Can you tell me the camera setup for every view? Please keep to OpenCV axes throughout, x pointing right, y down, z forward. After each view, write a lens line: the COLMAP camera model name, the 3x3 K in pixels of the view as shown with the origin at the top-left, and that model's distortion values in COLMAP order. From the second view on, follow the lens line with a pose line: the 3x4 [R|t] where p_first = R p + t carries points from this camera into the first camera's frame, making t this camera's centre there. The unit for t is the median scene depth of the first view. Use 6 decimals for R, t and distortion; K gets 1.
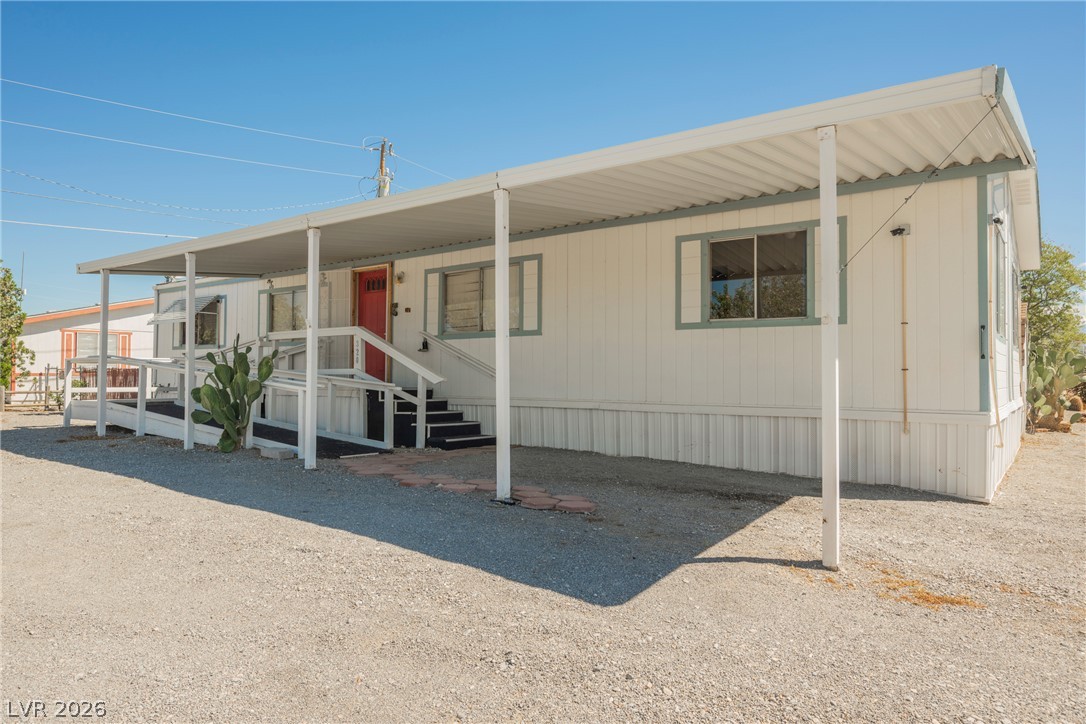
lens RADIAL K [[702.5, 0, 548.2], [0, 702.5, 358.0], [0, 0, 1]] dist [-0.007794, 0.006266]
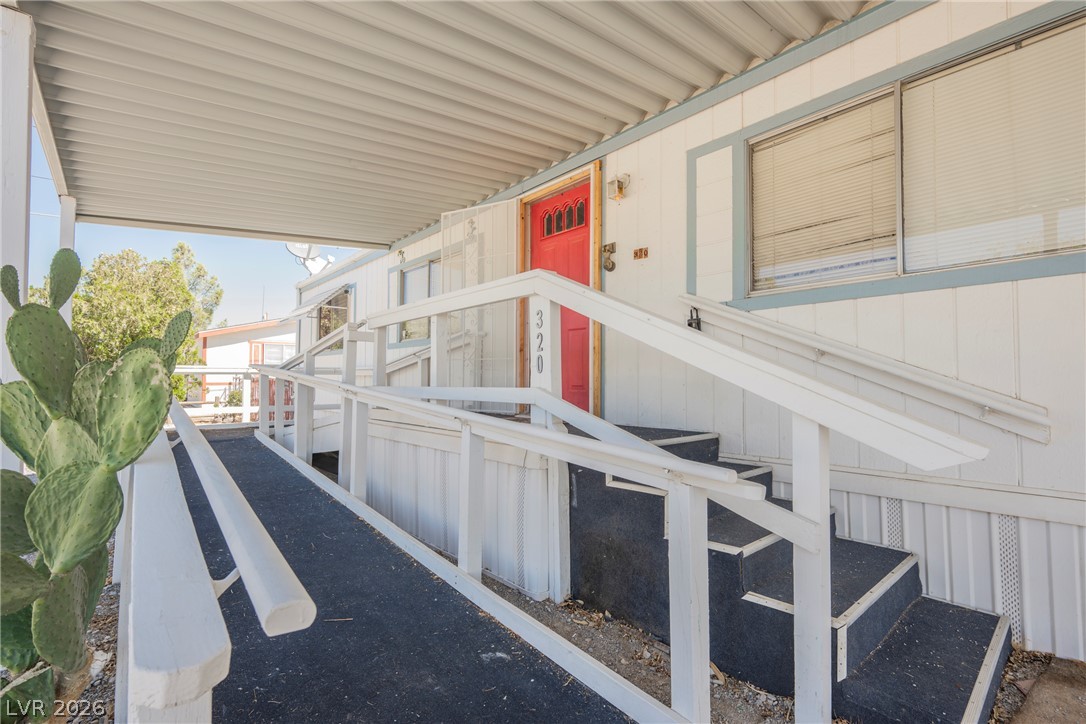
lens RADIAL K [[495.0, 0, 547.7], [0, 495.0, 359.7], [0, 0, 1]] dist [-0.004451, -0.000235]
pose [[0.979327, -0.012024, -0.201925, -0.192416], [0.009267, 0.999851, -0.014593, 0.003885], [0.202070, 0.012420, 0.979292, 0.668795]]
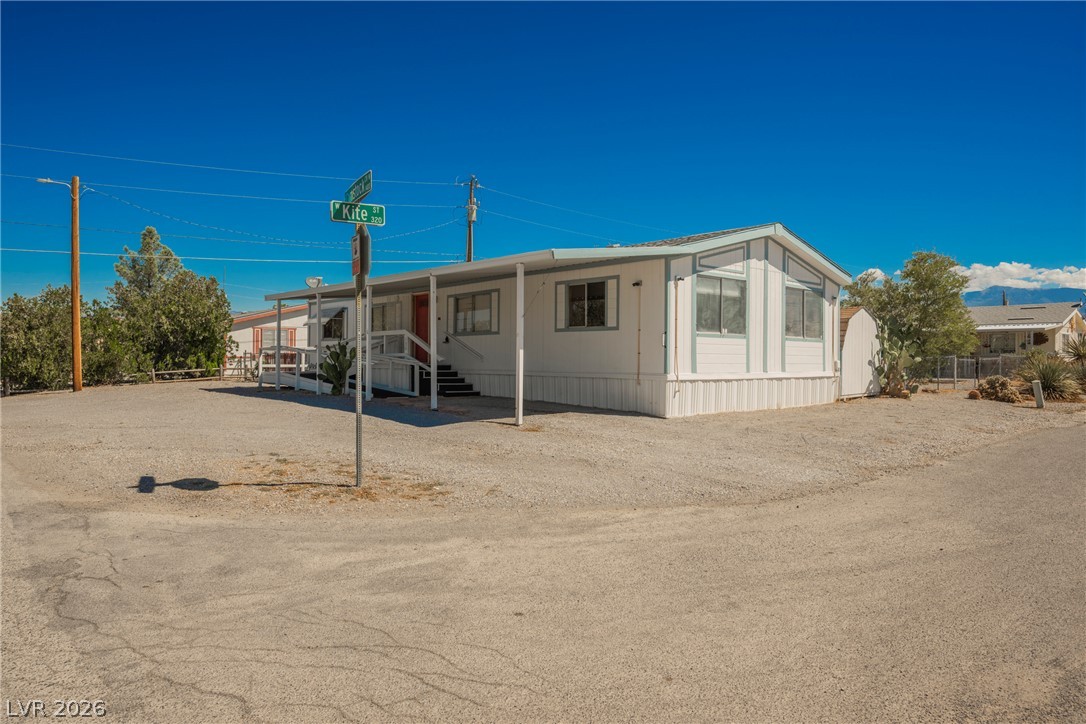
lens RADIAL K [[702.5, 0, 541.4], [0, 702.5, 356.4], [0, 0, 1]] dist [-0.007794, 0.006266]
pose [[0.978511, -0.000998, -0.206194, 0.387317], [0.005285, 0.999781, 0.020238, -0.009994], [0.206129, -0.020893, 0.978302, -0.608031]]
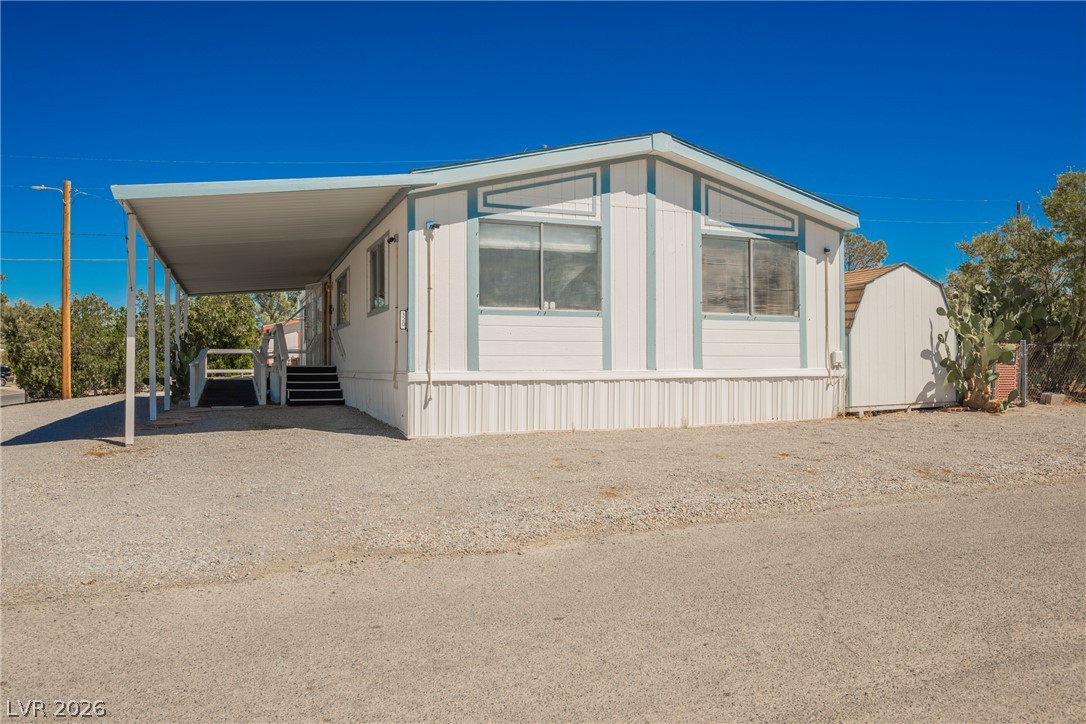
lens RADIAL K [[750.3, 0, 535.4], [0, 750.3, 367.3], [0, 0, 1]] dist [0.011563, -0.000878]
pose [[0.855364, -0.012280, -0.517881, 0.885681], [0.025863, 0.999485, 0.019017, 0.026330], [0.517381, -0.029661, 0.855241, -0.059060]]
